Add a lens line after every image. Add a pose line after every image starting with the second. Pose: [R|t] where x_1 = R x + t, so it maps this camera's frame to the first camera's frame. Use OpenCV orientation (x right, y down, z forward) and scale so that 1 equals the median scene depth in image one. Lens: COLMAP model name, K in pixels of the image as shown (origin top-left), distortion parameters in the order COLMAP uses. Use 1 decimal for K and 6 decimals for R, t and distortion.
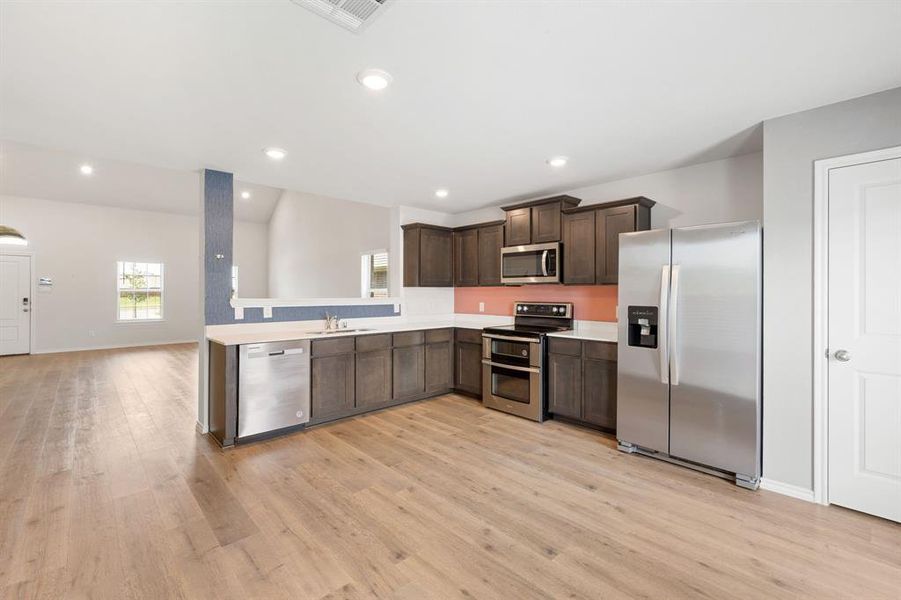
lens RADIAL K [[390.9, 0, 450.5], [0, 390.9, 292.5], [0, 0, 1]] dist [-0.010382, 0.000673]
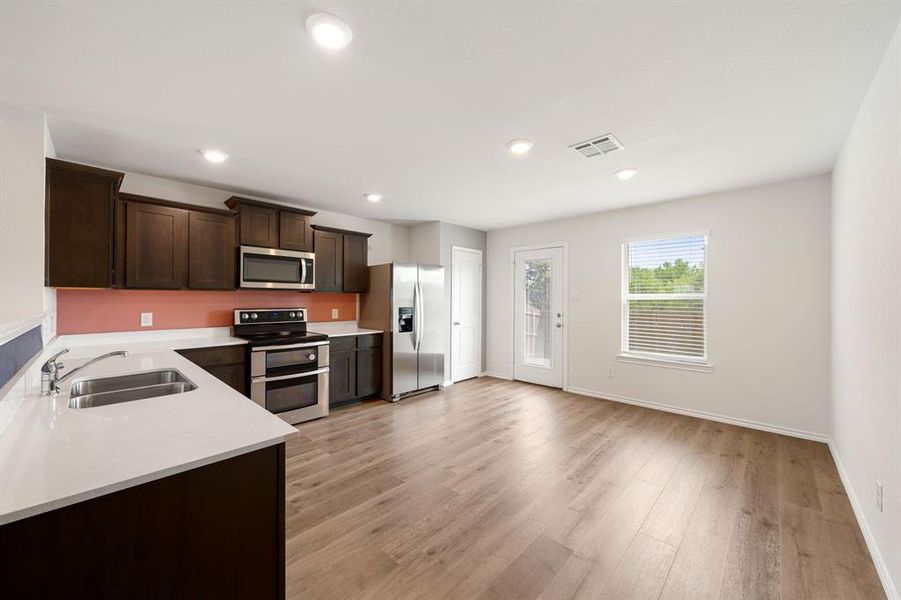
lens RADIAL K [[339.1, 0, 449.4], [0, 339.1, 299.3], [0, 0, 1]] dist [-0.002742, -0.000077]
pose [[-0.054137, -0.004289, 0.998524, -0.694202], [-0.005064, 0.999979, 0.004021, -0.003739], [-0.998521, -0.004838, -0.054157, 0.655829]]
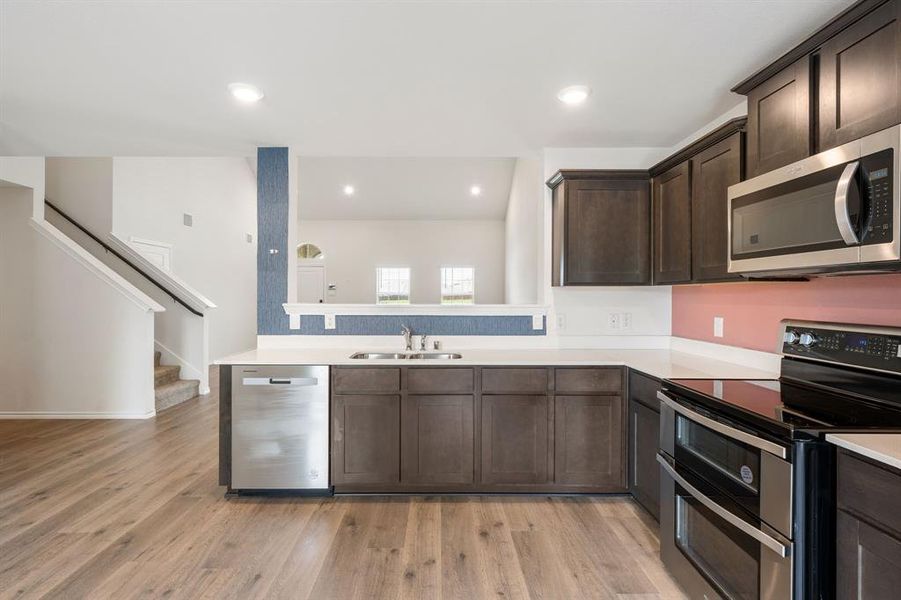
lens RADIAL K [[417.9, 0, 442.3], [0, 417.9, 294.5], [0, 0, 1]] dist [-0.003567, 0.000492]
pose [[0.725699, -0.001143, -0.688011, 0.236827], [-0.001036, 0.999996, -0.002753, -0.000118], [0.688011, 0.002711, 0.725695, 0.533835]]
